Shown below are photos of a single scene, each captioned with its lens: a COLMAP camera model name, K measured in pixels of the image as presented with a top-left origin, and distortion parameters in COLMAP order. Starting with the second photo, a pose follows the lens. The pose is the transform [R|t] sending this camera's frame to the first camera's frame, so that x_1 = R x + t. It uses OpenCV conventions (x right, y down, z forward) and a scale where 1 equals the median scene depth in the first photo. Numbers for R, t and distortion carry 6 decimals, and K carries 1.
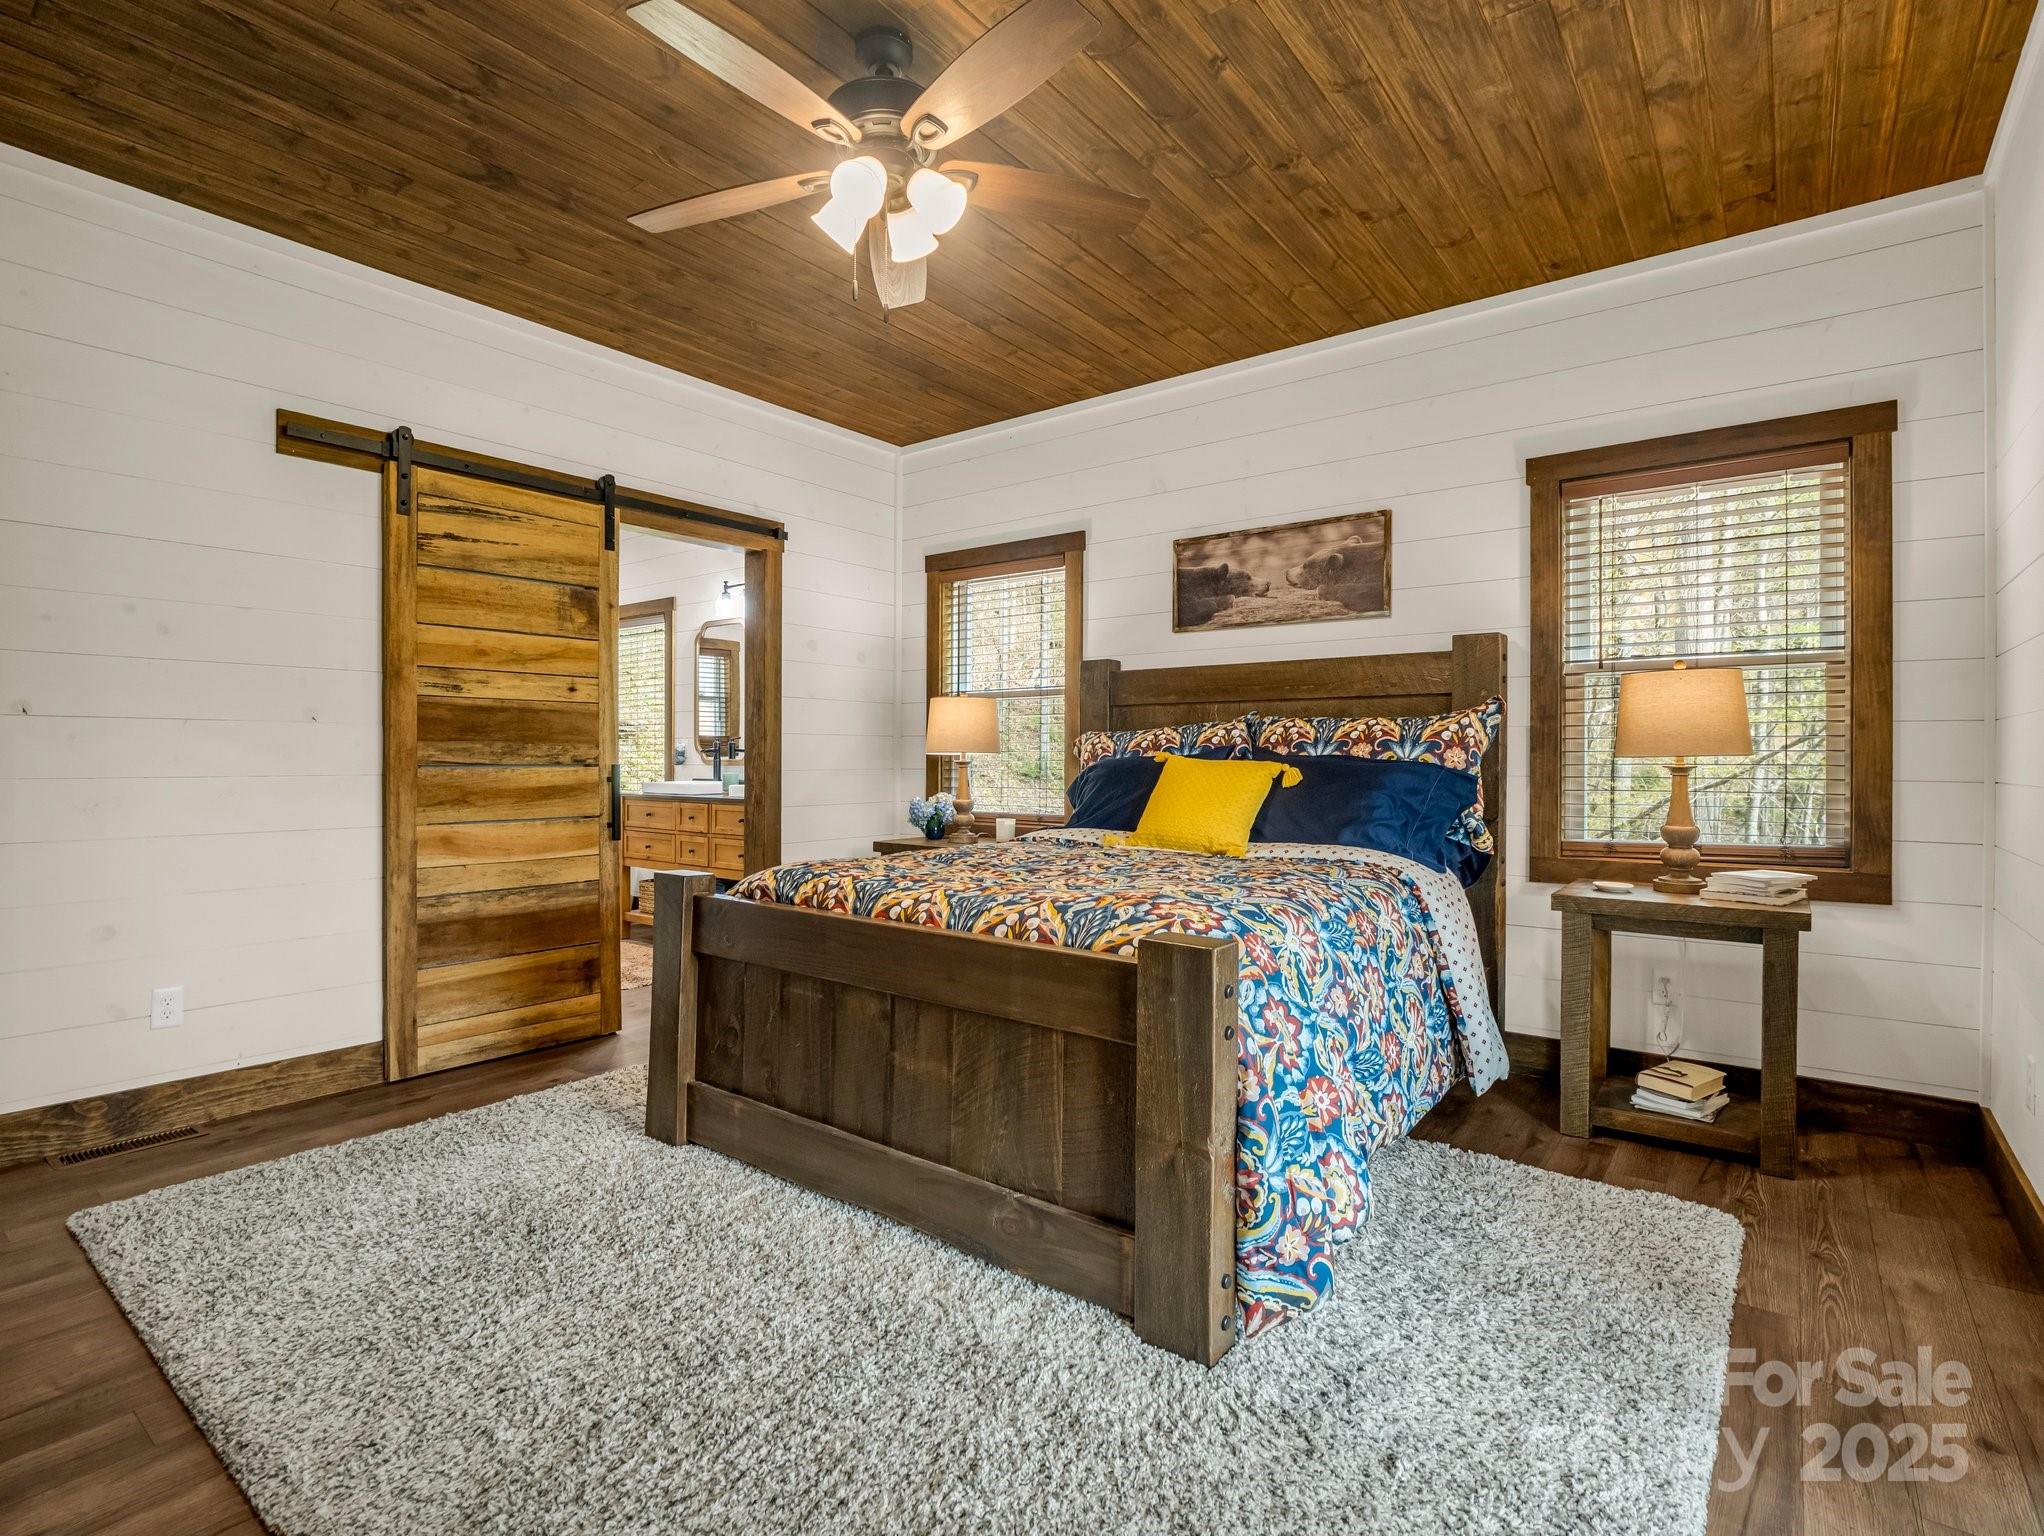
lens RADIAL K [[1020.0, 0, 1008.4], [0, 1020.0, 760.0], [0, 0, 1]] dist [0.000541, -0.001704]
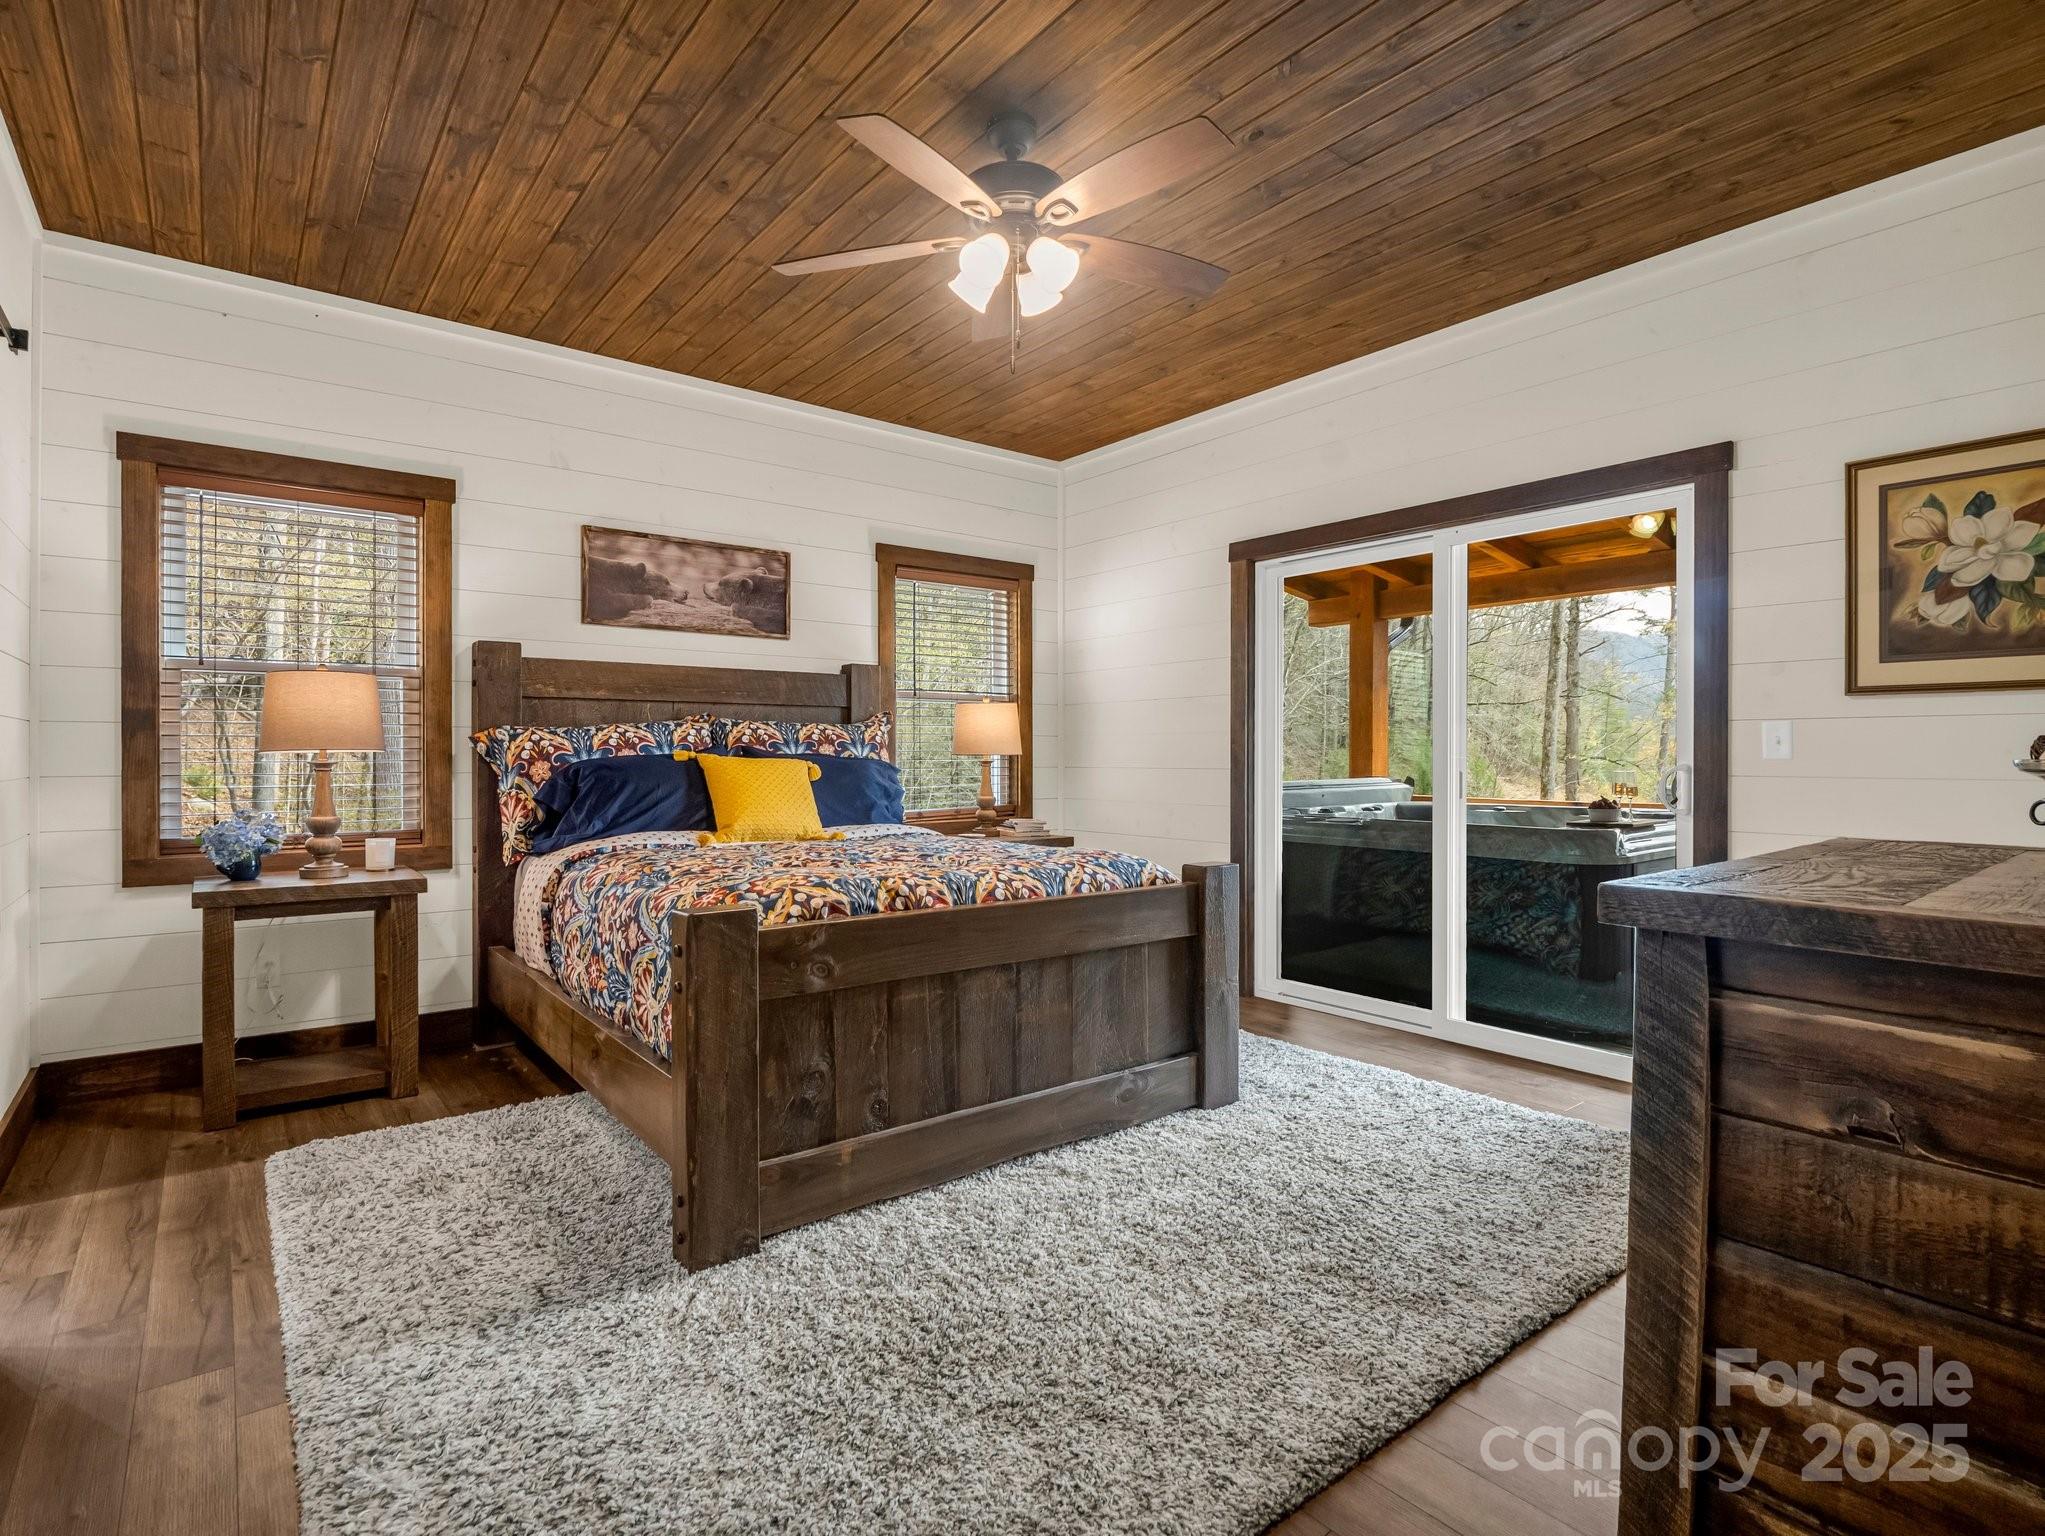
lens RADIAL K [[1020.5, 0, 1008.8], [0, 1020.5, 764.8], [0, 0, 1]] dist [0.000541, -0.001704]
pose [[0.245483, -0.010599, 0.969343, -0.726233], [0.005349, 0.999940, 0.009579, -0.001871], [-0.969386, 0.002834, 0.245525, 0.433544]]
